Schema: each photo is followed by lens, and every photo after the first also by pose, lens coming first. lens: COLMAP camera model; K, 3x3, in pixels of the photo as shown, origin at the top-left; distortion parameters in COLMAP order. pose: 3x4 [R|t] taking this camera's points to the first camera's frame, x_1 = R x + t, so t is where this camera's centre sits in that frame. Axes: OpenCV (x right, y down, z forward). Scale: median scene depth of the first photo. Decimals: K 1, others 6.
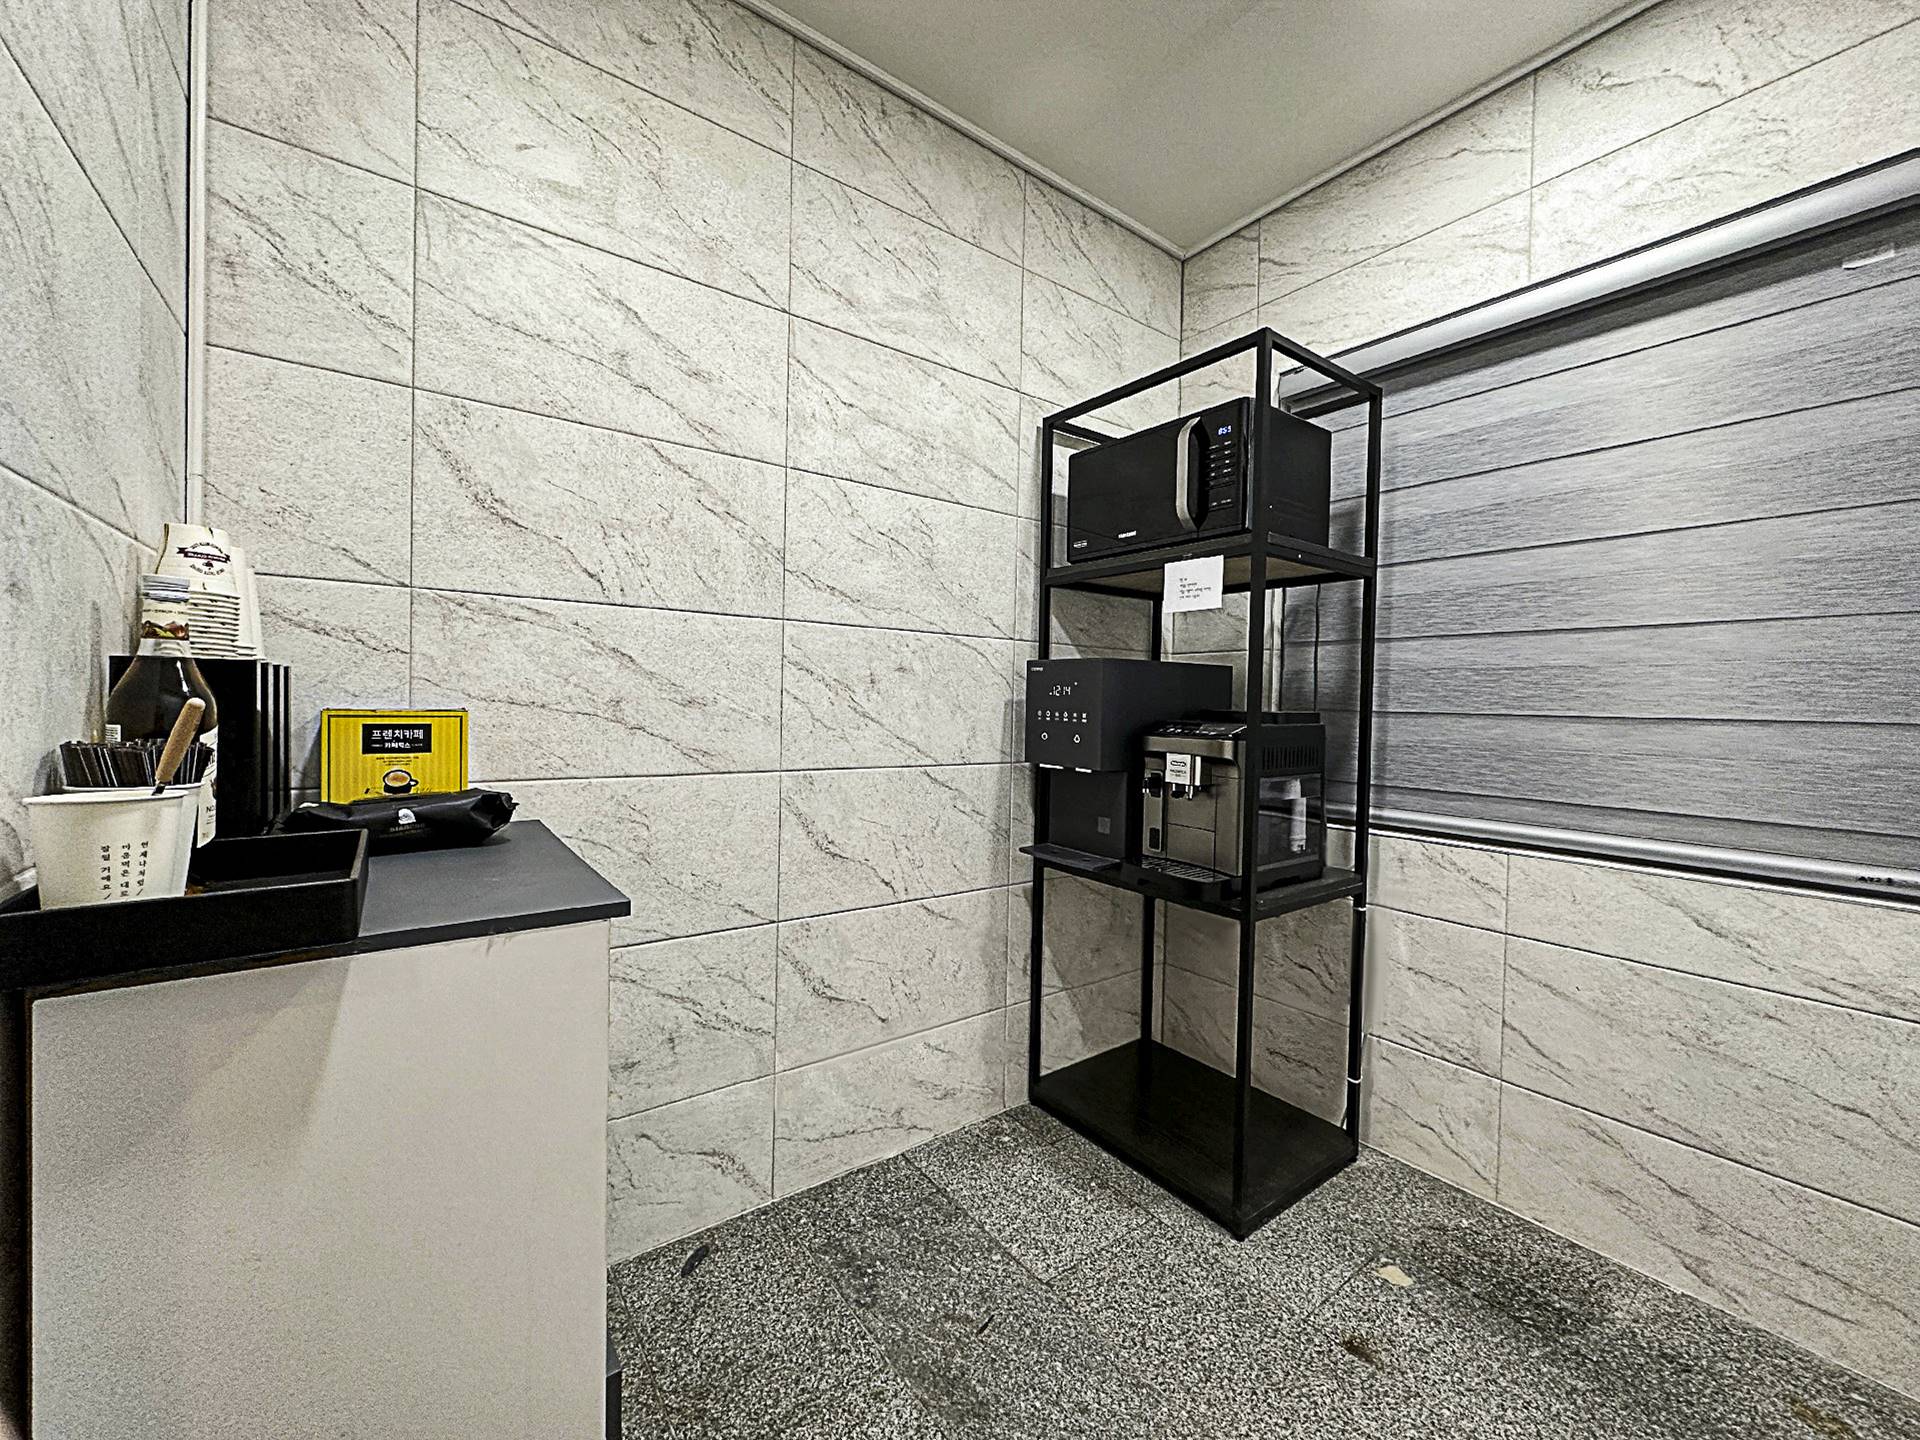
lens RADIAL K [[766.6, 0, 958.3], [0, 766.6, 719.4], [0, 0, 1]] dist [-0.001587, 0.000222]
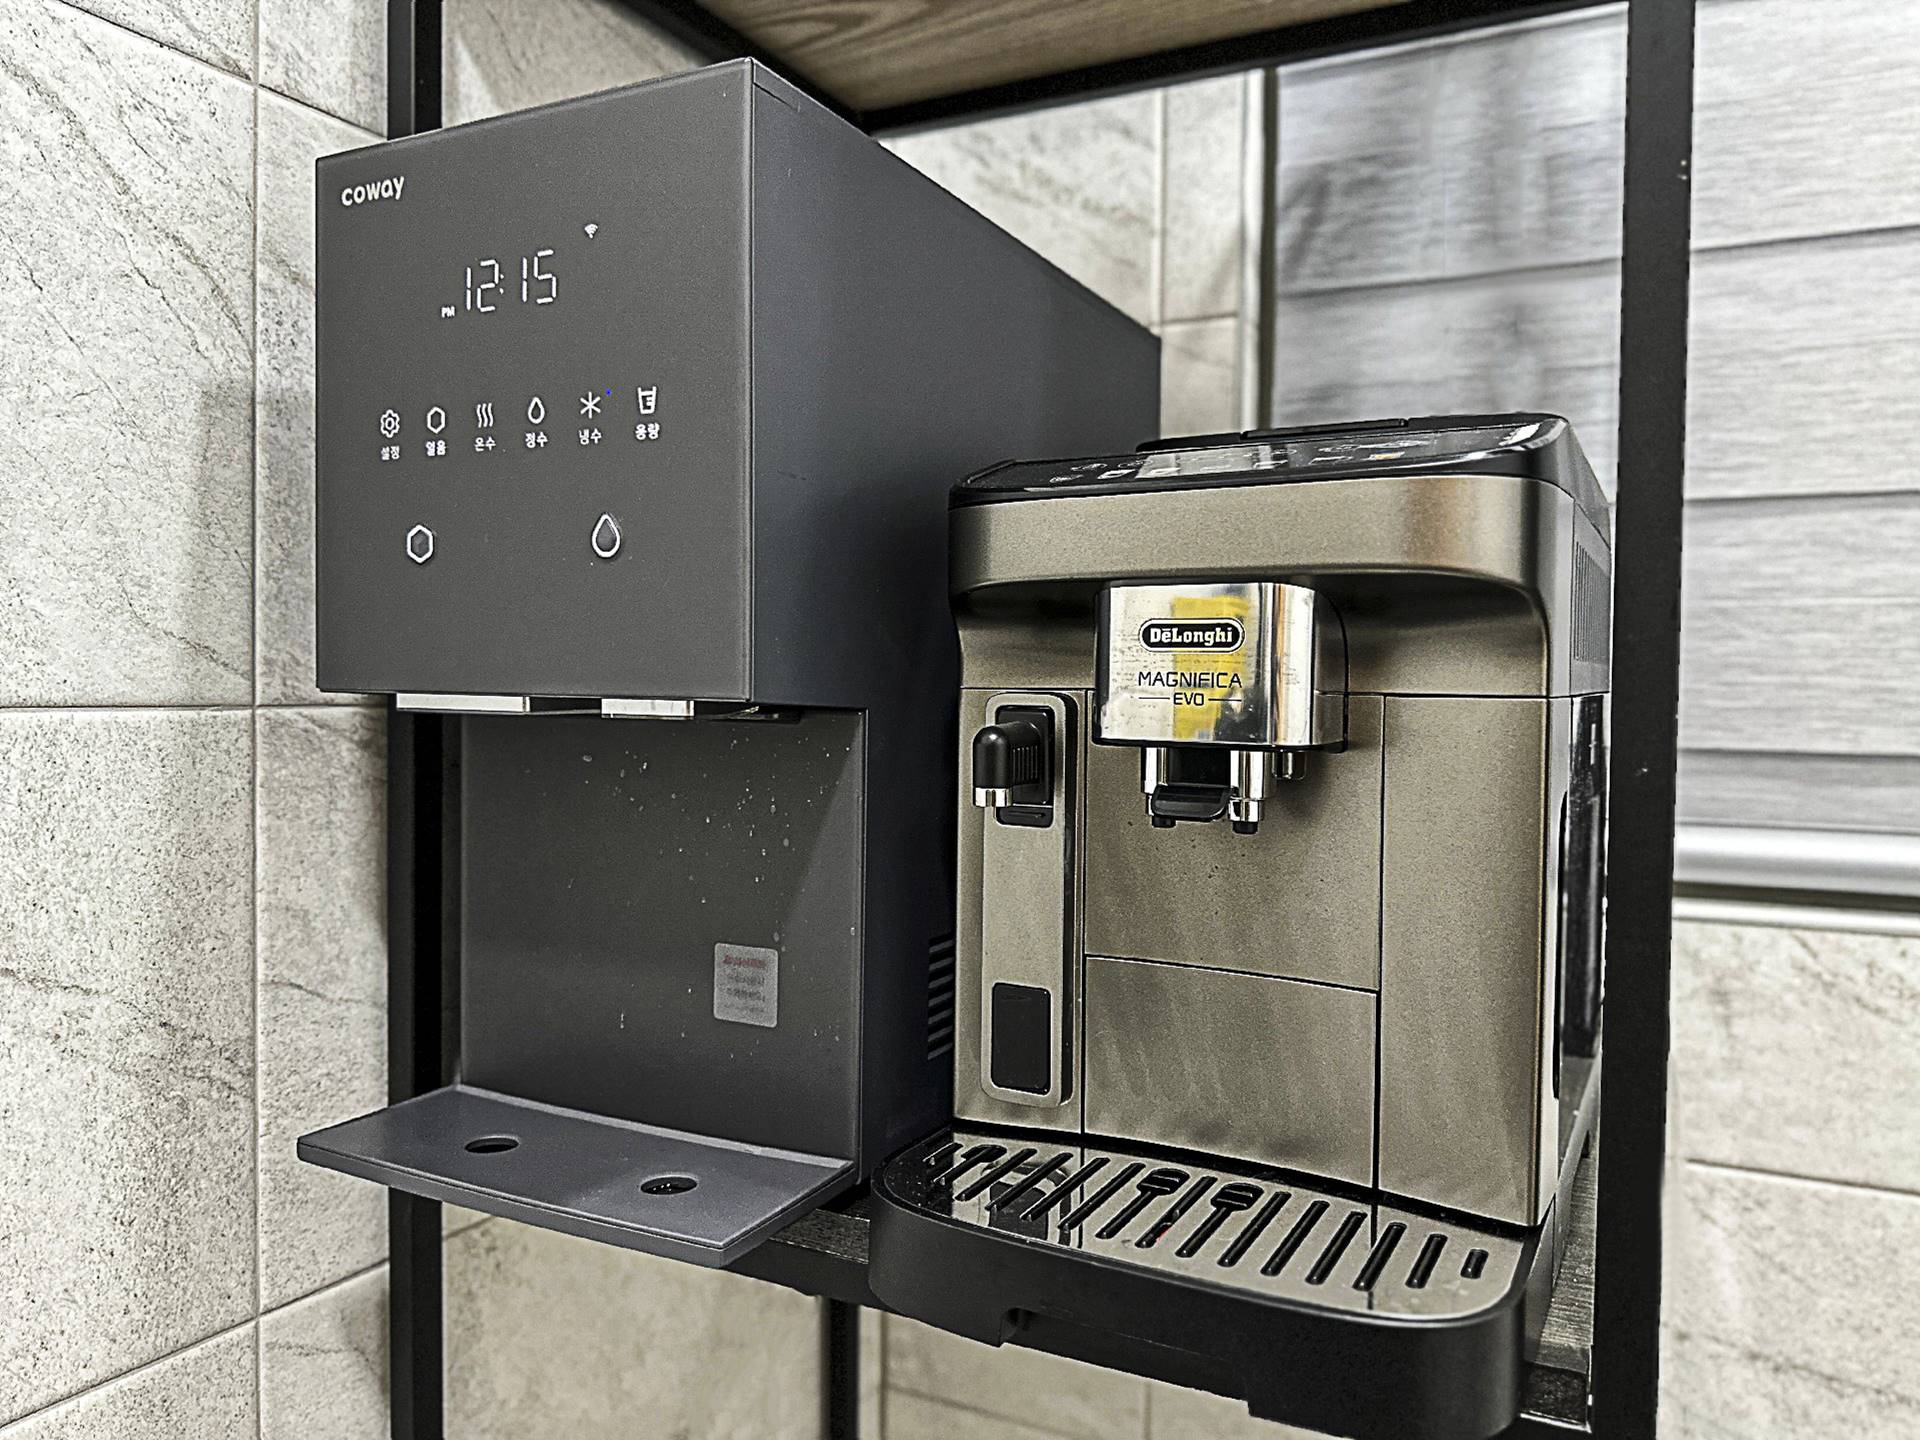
lens RADIAL K [[1383.0, 0, 967.1], [0, 1383.0, 726.4], [0, 0, 1]] dist [0.005881, -0.016079]
pose [[0.894521, -0.024206, 0.446369, 0.075899], [0.018938, 0.999688, 0.016261, 0.061134], [-0.446624, -0.006093, 0.894701, 0.605875]]
